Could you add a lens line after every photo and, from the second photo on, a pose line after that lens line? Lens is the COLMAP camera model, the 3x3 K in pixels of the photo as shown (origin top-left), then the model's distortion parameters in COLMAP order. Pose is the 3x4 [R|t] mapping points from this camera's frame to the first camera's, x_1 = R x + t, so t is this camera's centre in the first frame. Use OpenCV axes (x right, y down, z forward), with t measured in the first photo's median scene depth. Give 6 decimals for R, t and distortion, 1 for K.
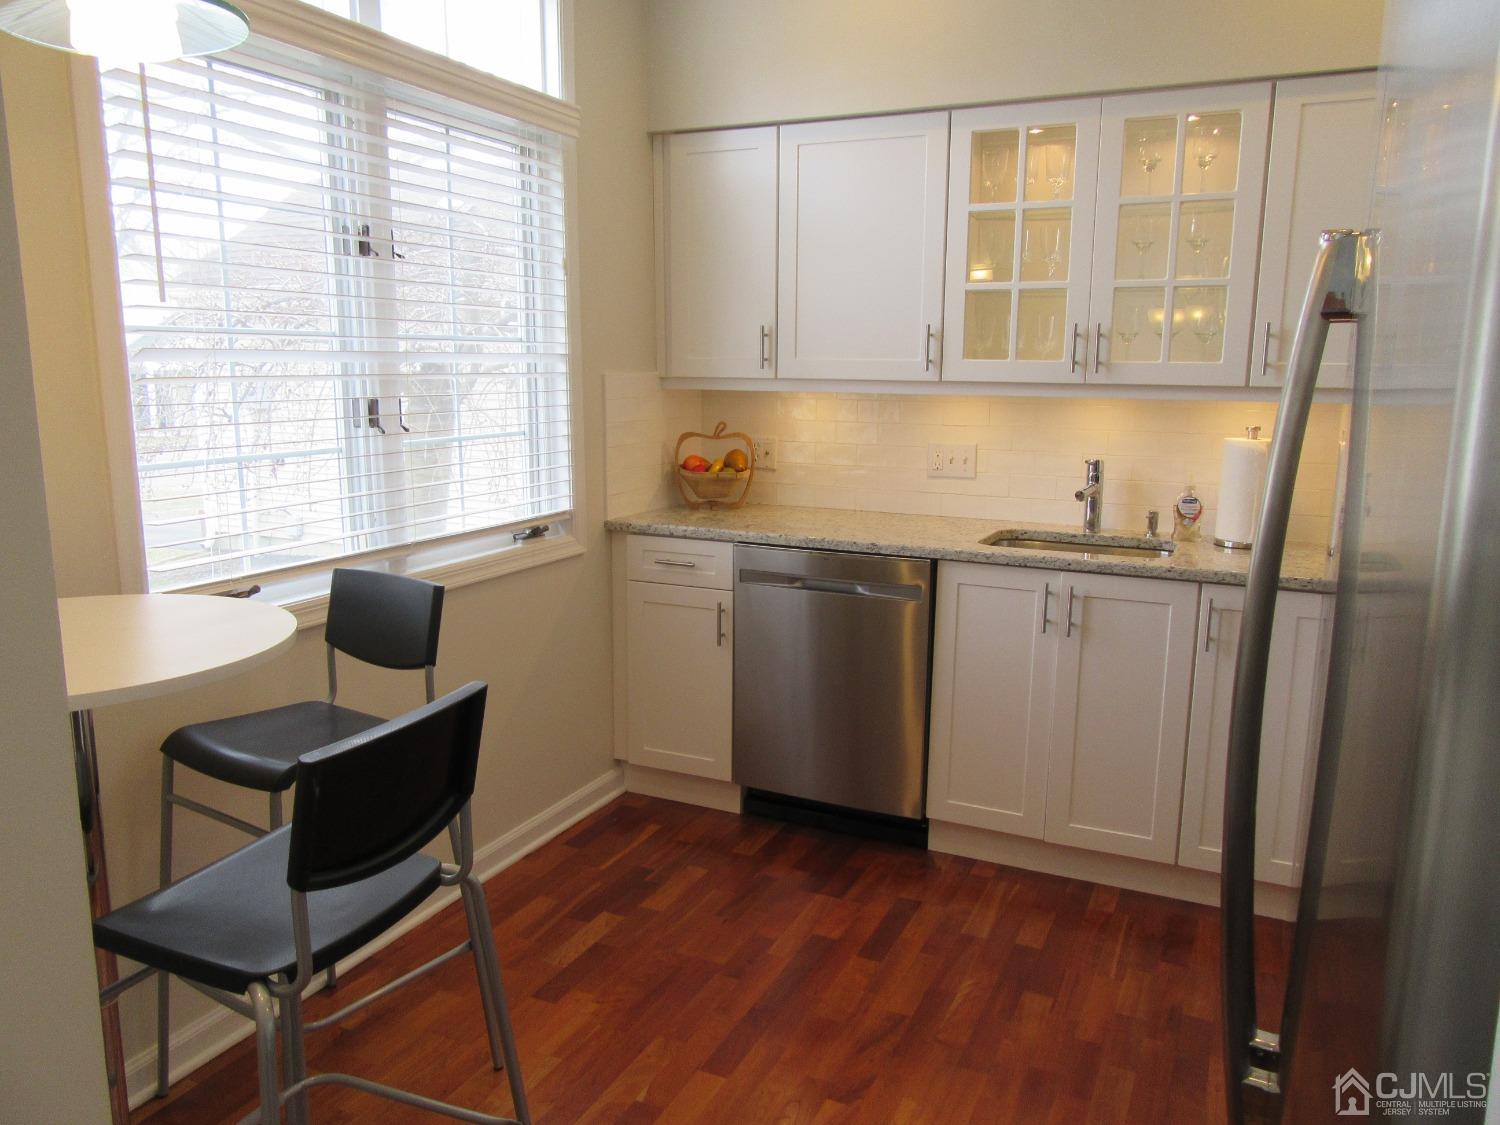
lens RADIAL K [[1114.3, 0, 752.6], [0, 1114.3, 565.0], [0, 0, 1]] dist [-0.015083, 0.016236]
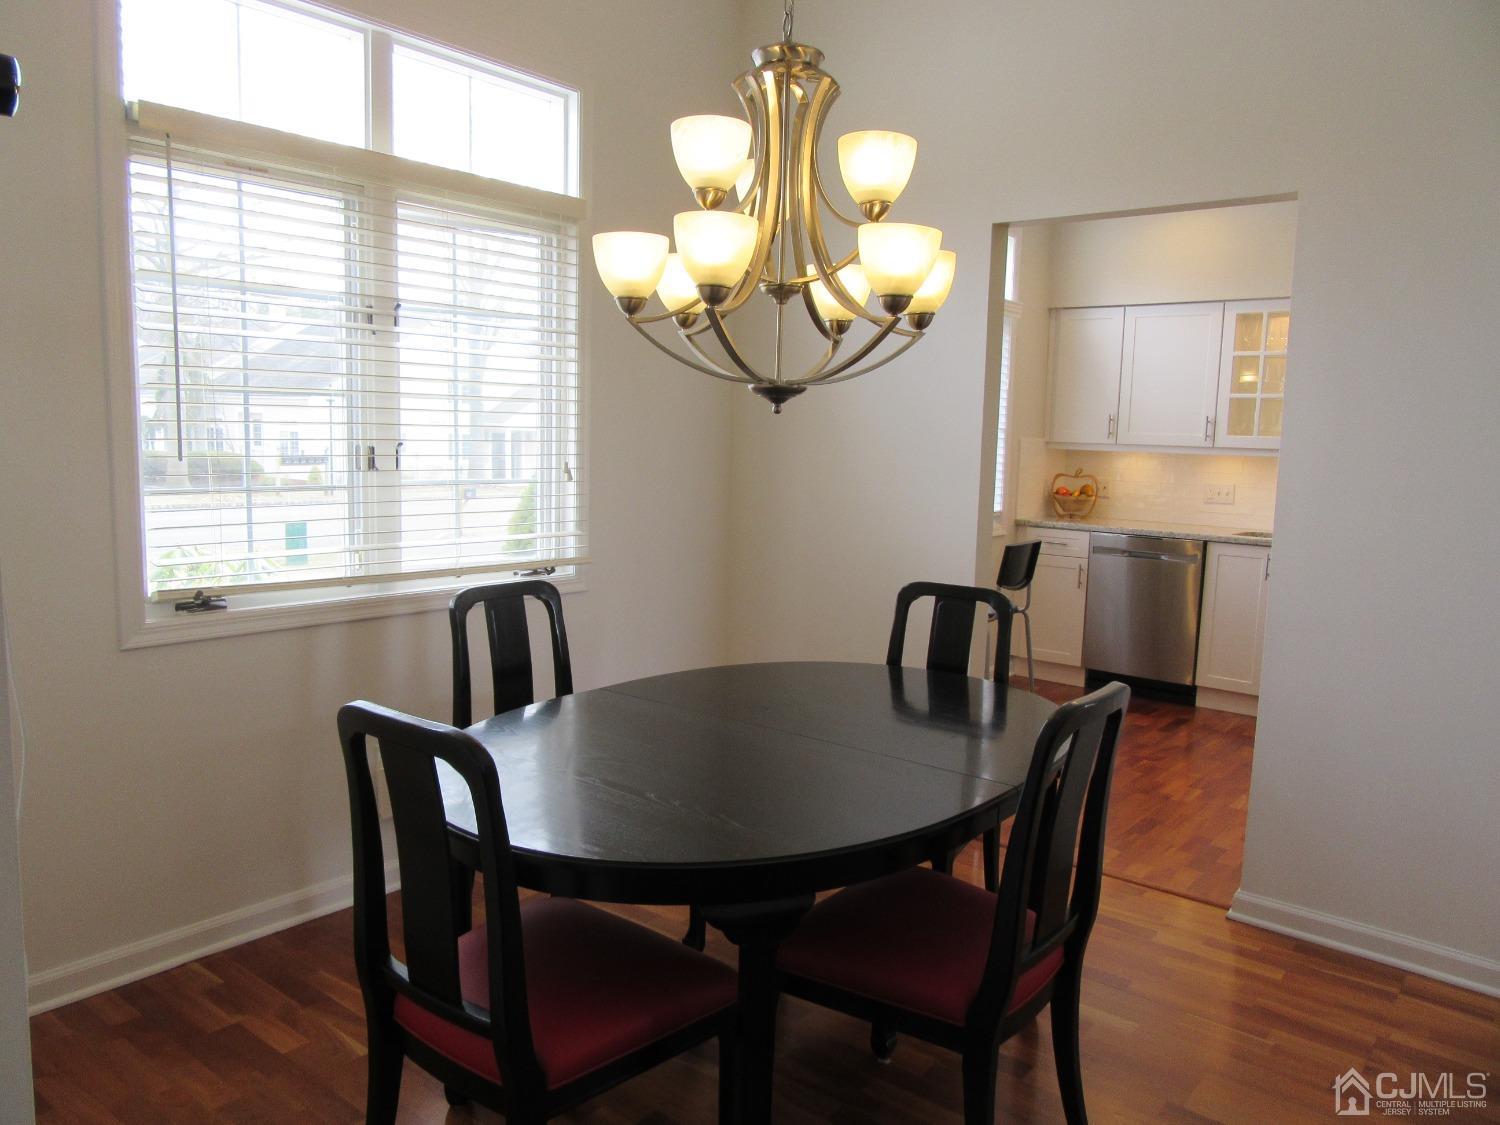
lens RADIAL K [[1114.3, 0, 757.8], [0, 1114.3, 568.7], [0, 0, 1]] dist [-0.015083, 0.016236]
pose [[0.973123, 0.048405, -0.225141, -0.136556], [-0.061607, 0.996746, -0.051984, 0.172529], [0.221892, 0.064457, 0.972938, -0.915679]]
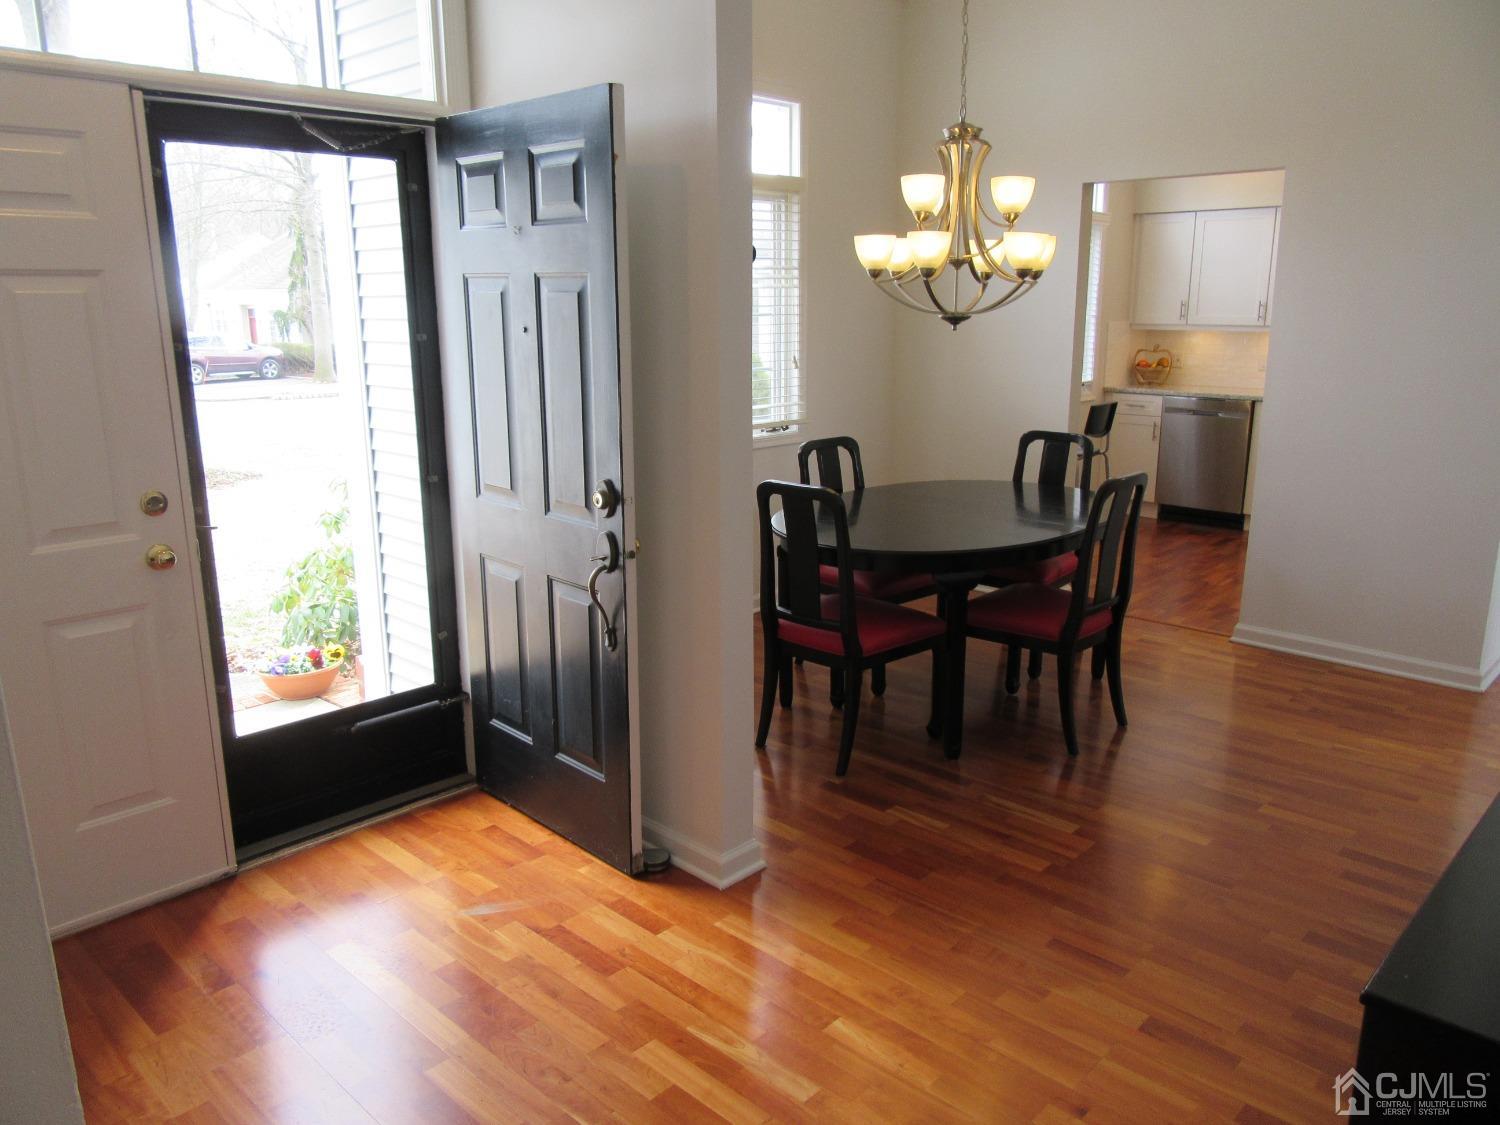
lens RADIAL K [[1114.3, 0, 758.1], [0, 1114.3, 559.7], [0, 0, 1]] dist [-0.015083, 0.016236]
pose [[0.951549, 0.060919, -0.301402, -0.103637], [-0.046236, 0.997381, 0.055620, 0.236202], [0.304001, -0.038989, 0.951874, -1.511836]]
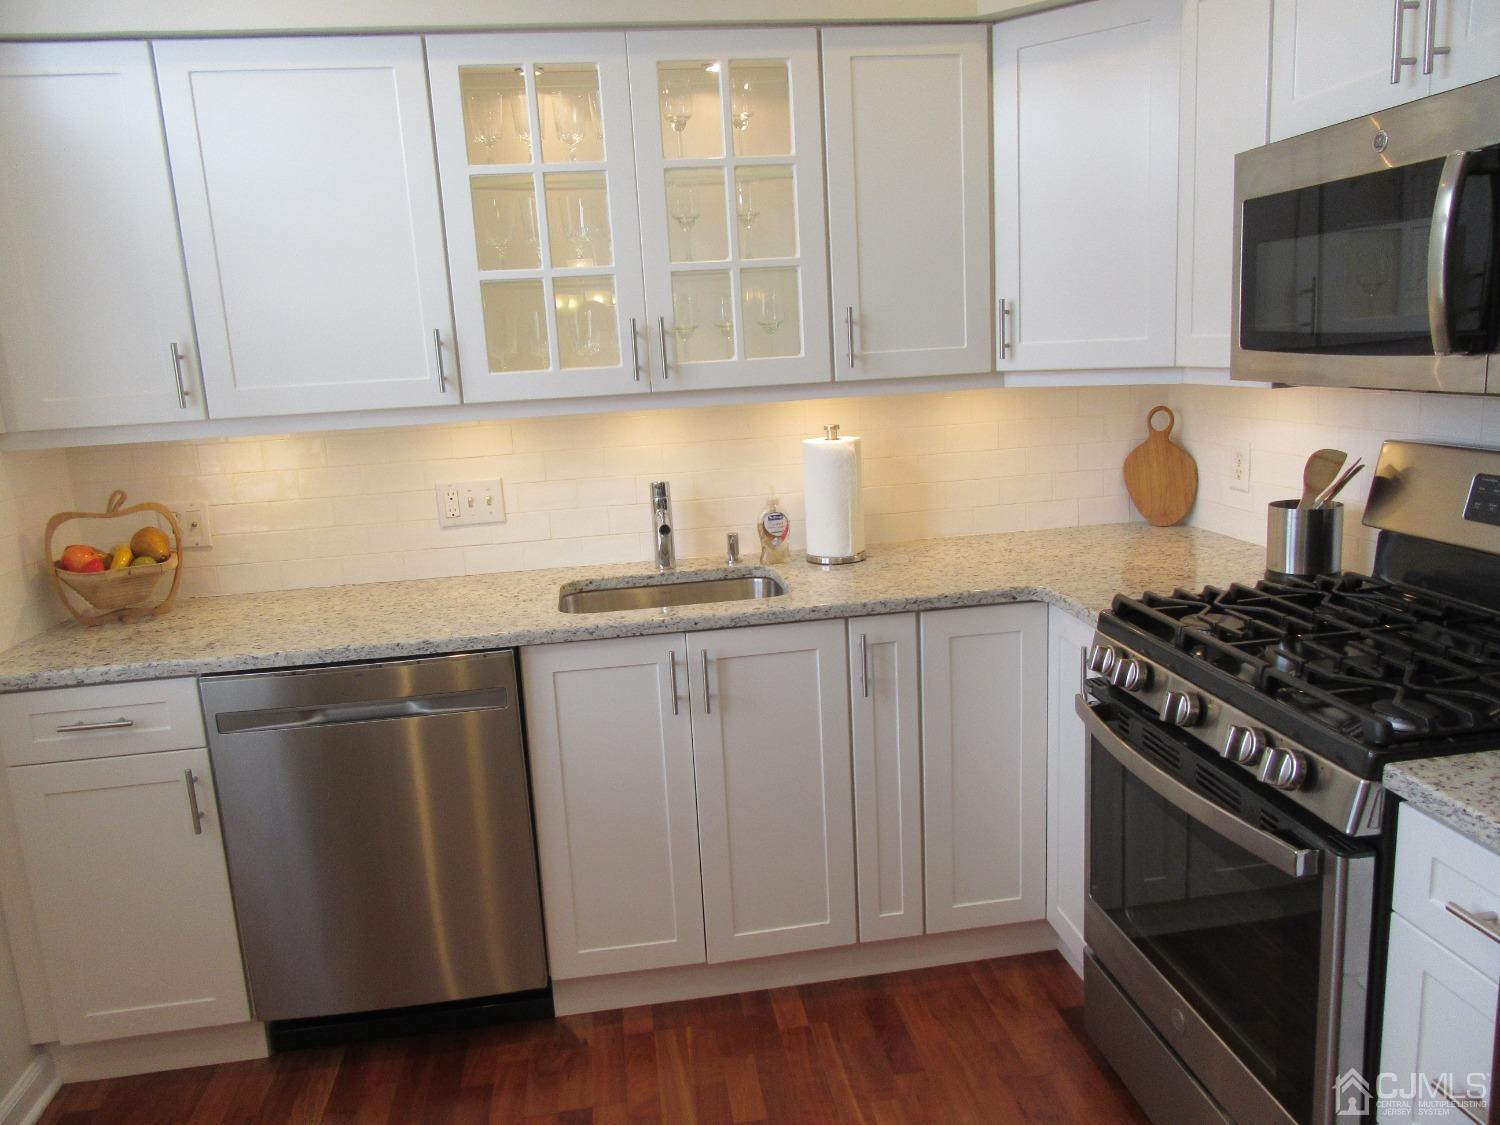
lens RADIAL K [[1114.3, 0, 758.1], [0, 1114.3, 562.7], [0, 0, 1]] dist [-0.015083, 0.016236]
pose [[0.826557, -0.164487, 0.538283, -0.086824], [0.160343, 0.985531, 0.054941, -0.070381], [-0.539532, 0.040898, 0.840971, 0.273524]]
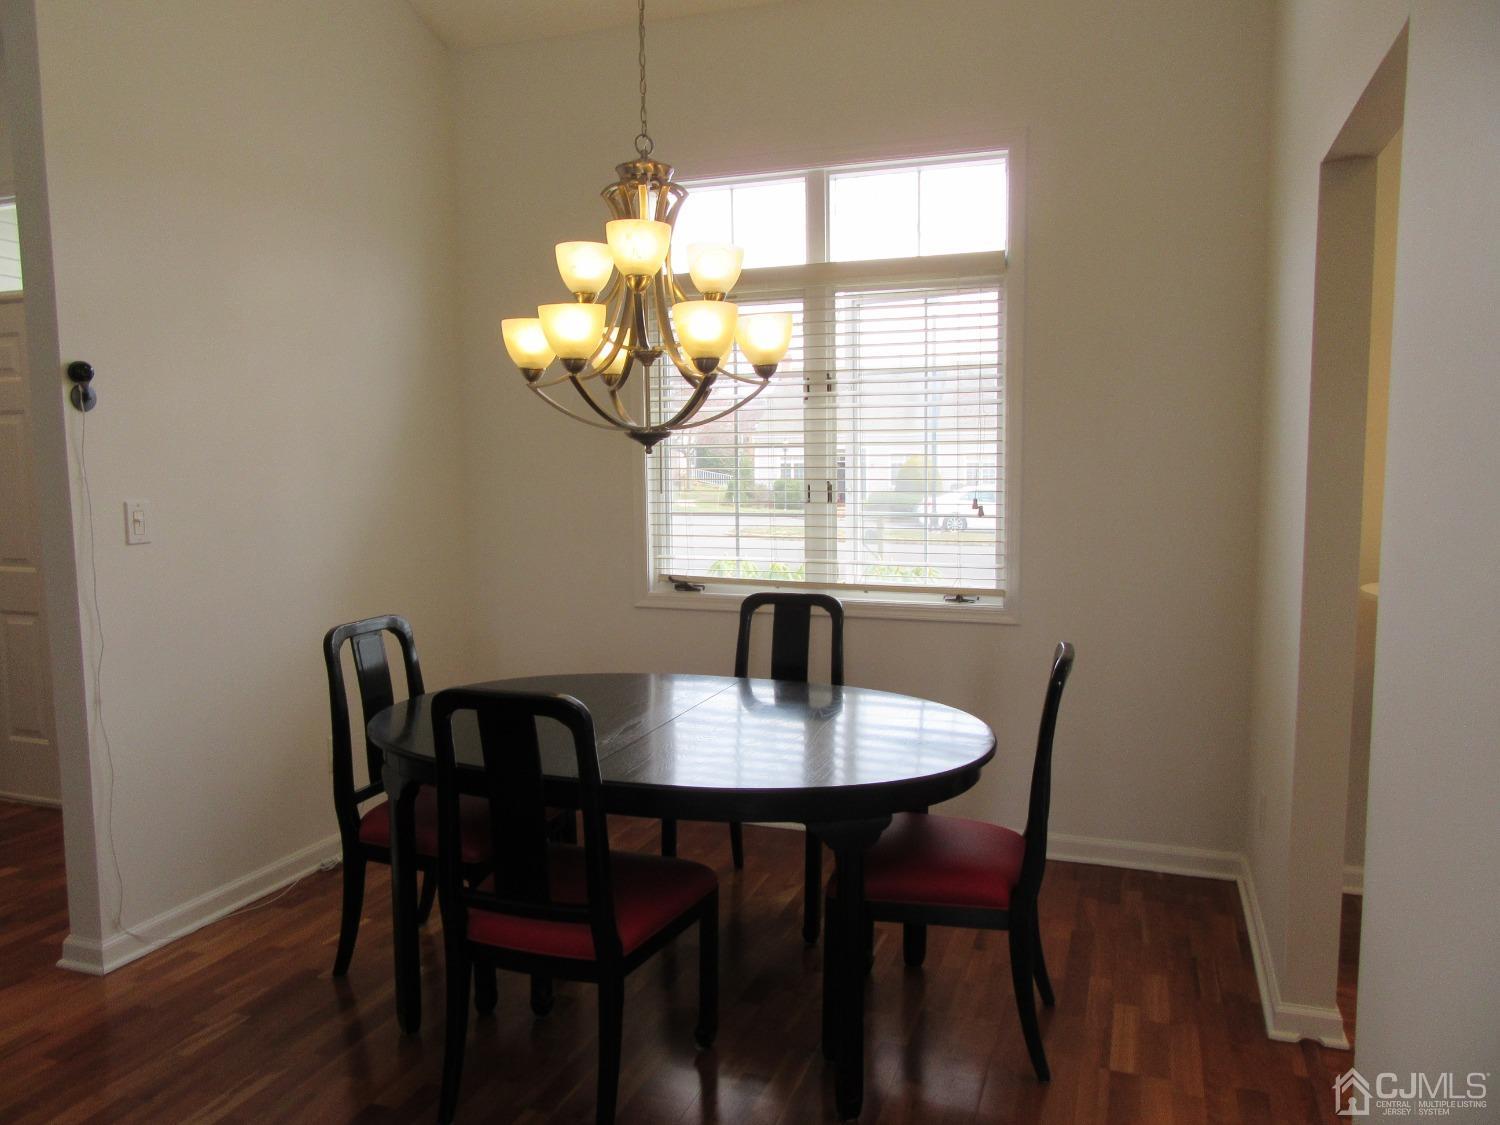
lens RADIAL K [[1114.3, 0, 758.1], [0, 1114.3, 564.3], [0, 0, 1]] dist [-0.015083, 0.016236]
pose [[0.117298, 0.089215, -0.989081, 0.584961], [-0.176268, 0.982013, 0.067673, 0.049226], [0.977328, 0.166405, 0.130914, -0.255944]]
